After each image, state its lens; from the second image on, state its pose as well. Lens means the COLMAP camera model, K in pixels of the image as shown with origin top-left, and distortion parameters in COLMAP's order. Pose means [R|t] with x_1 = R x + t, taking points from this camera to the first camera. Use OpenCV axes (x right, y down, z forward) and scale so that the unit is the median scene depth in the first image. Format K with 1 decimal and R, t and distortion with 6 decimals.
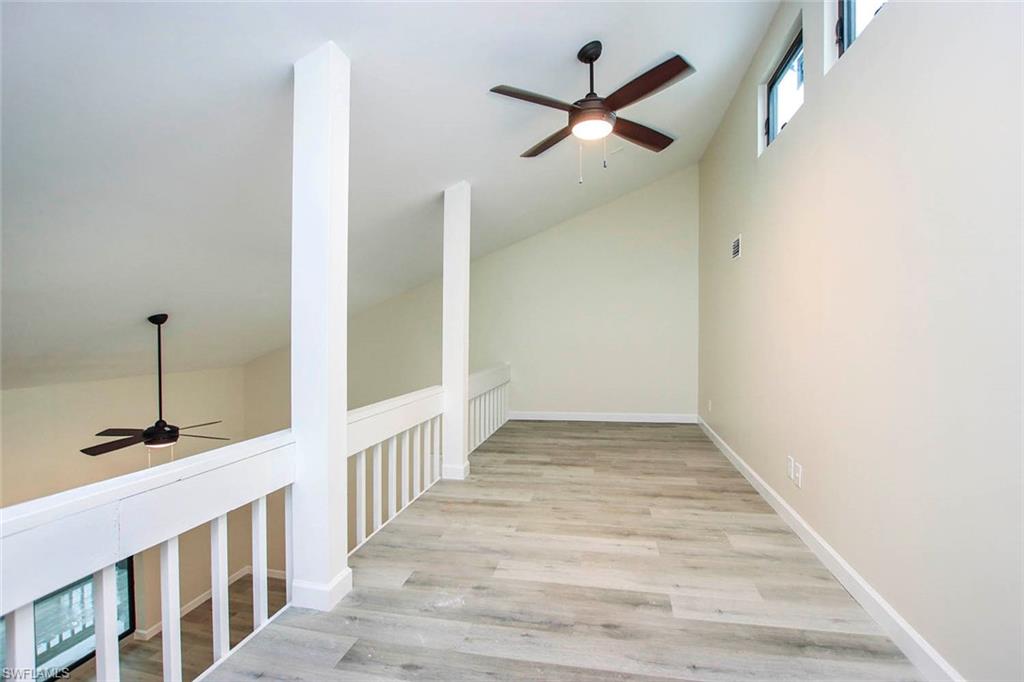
lens RADIAL K [[452.7, 0, 507.3], [0, 452.7, 345.1], [0, 0, 1]] dist [-0.027416, 0.002756]
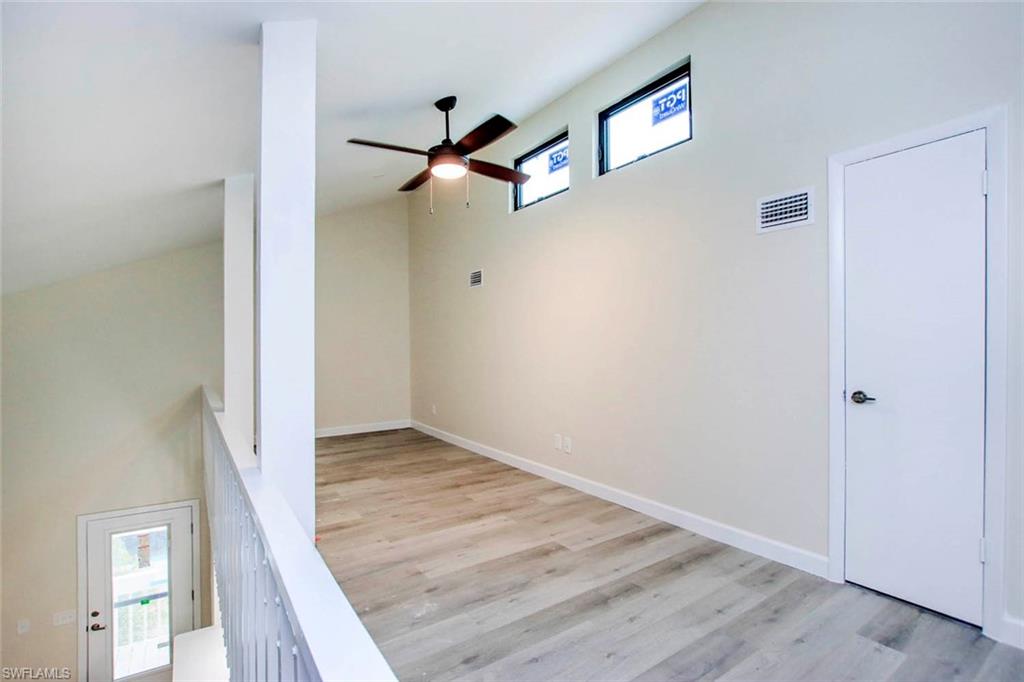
lens RADIAL K [[452.7, 0, 504.2], [0, 452.7, 342.2], [0, 0, 1]] dist [-0.027416, 0.002756]
pose [[0.720408, 0.006204, 0.693523, -0.504614], [0.017524, 0.999478, -0.027143, -0.005029], [-0.693329, 0.031707, 0.719923, 0.081848]]
